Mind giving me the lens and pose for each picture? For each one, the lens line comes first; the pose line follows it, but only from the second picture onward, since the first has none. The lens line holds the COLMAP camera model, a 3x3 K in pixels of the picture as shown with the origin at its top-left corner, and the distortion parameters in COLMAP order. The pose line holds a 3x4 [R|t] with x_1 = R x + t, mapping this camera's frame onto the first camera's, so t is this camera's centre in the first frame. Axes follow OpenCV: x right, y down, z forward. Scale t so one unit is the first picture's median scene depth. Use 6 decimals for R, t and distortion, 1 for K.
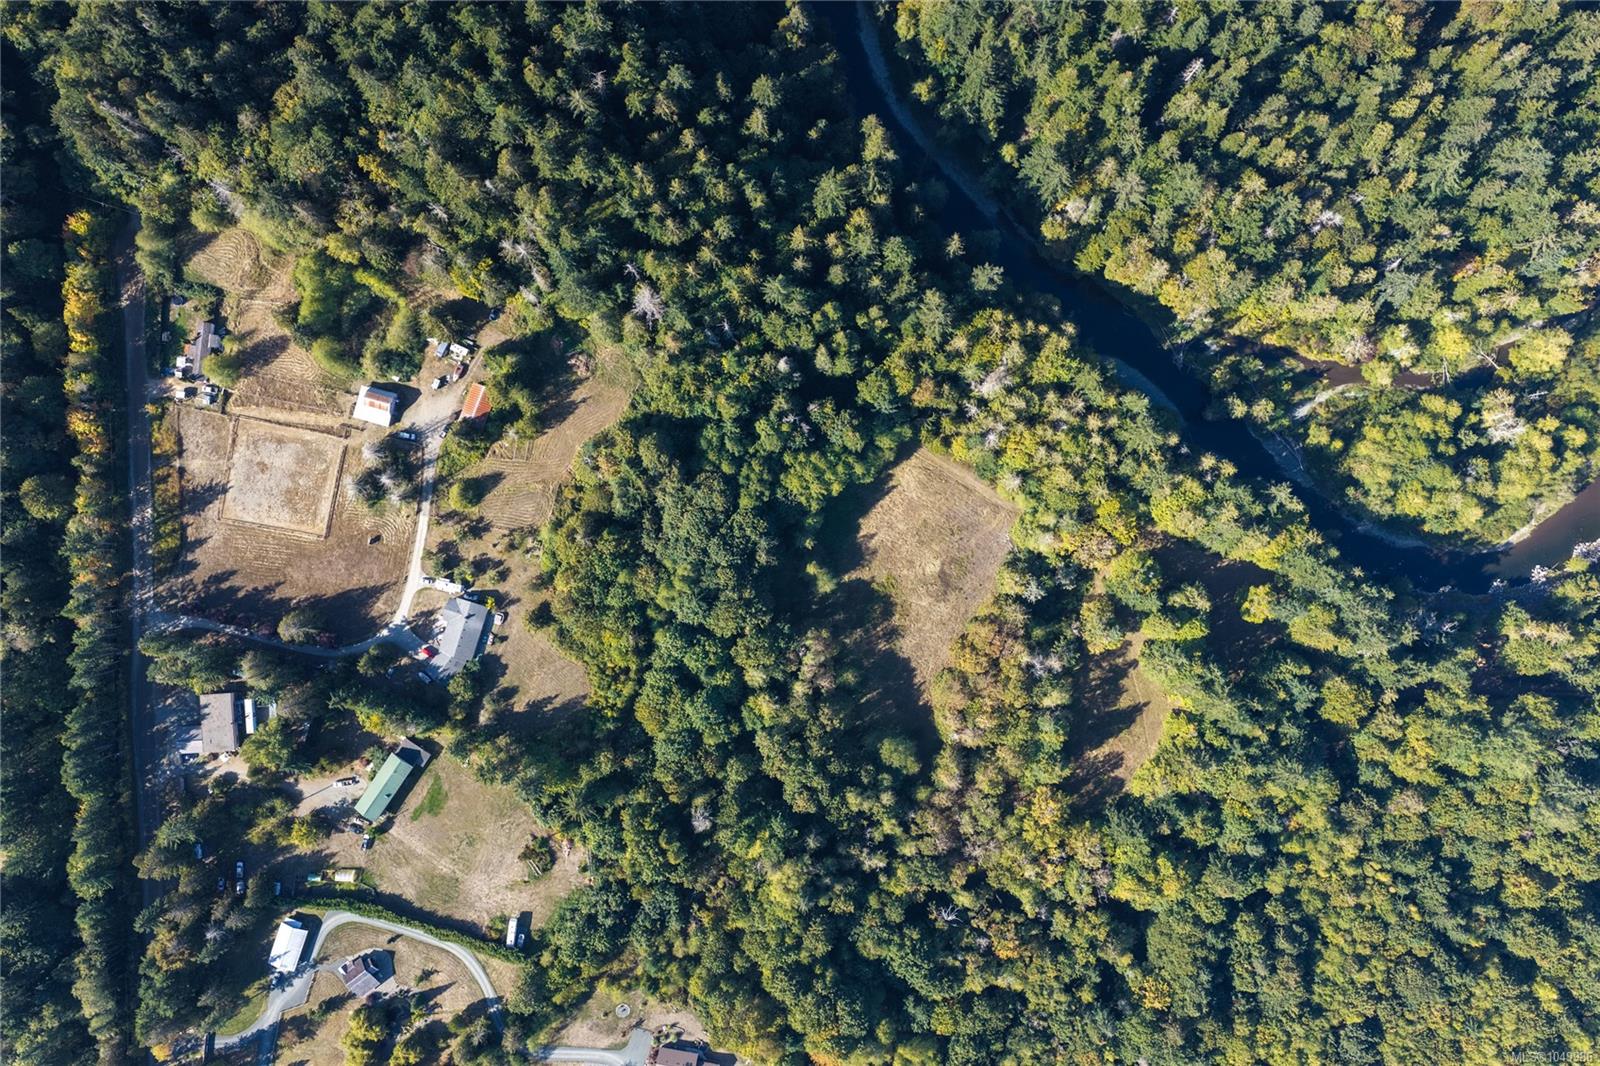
lens RADIAL K [[1313.4, 0, 800.0], [0, 1313.4, 533.0], [0, 0, 1]] dist [0.013070, -0.011534]
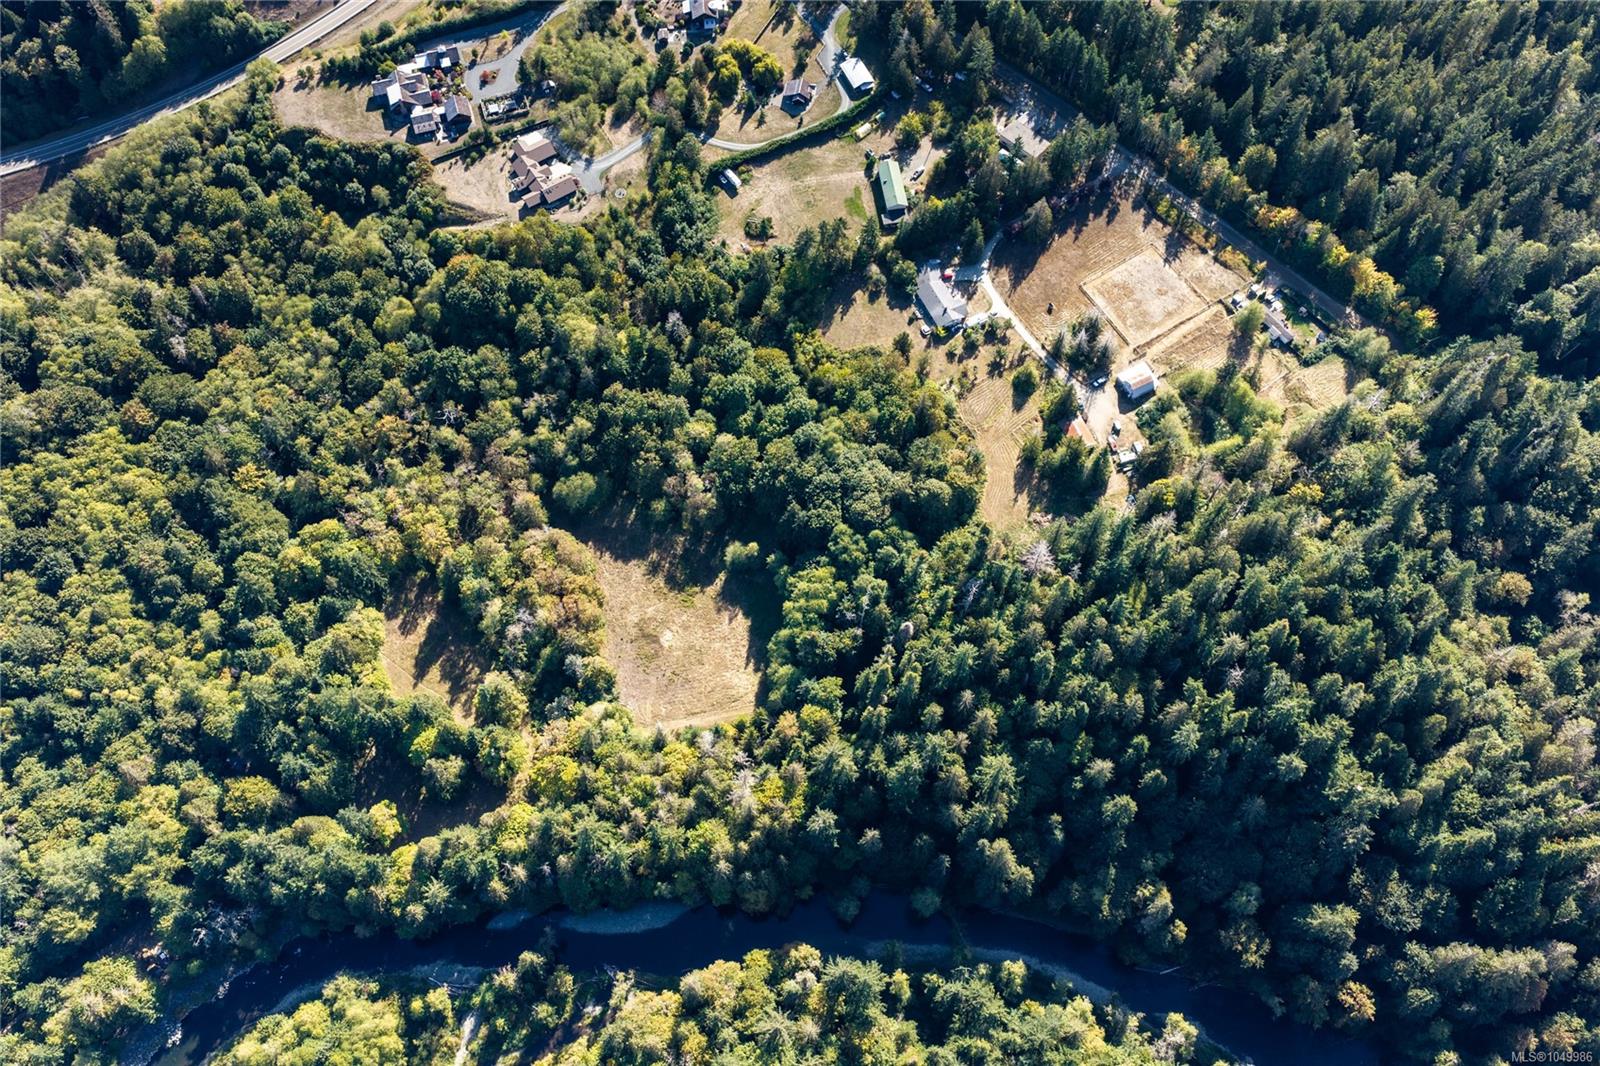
lens RADIAL K [[1316.8, 0, 803.6], [0, 1316.8, 555.7], [0, 0, 1]] dist [0.025887, -0.046423]
pose [[-0.726825, 0.619865, -0.295793, 0.306526], [-0.686761, -0.661694, 0.300865, -0.334216], [-0.009228, 0.421815, 0.906635, 0.046021]]
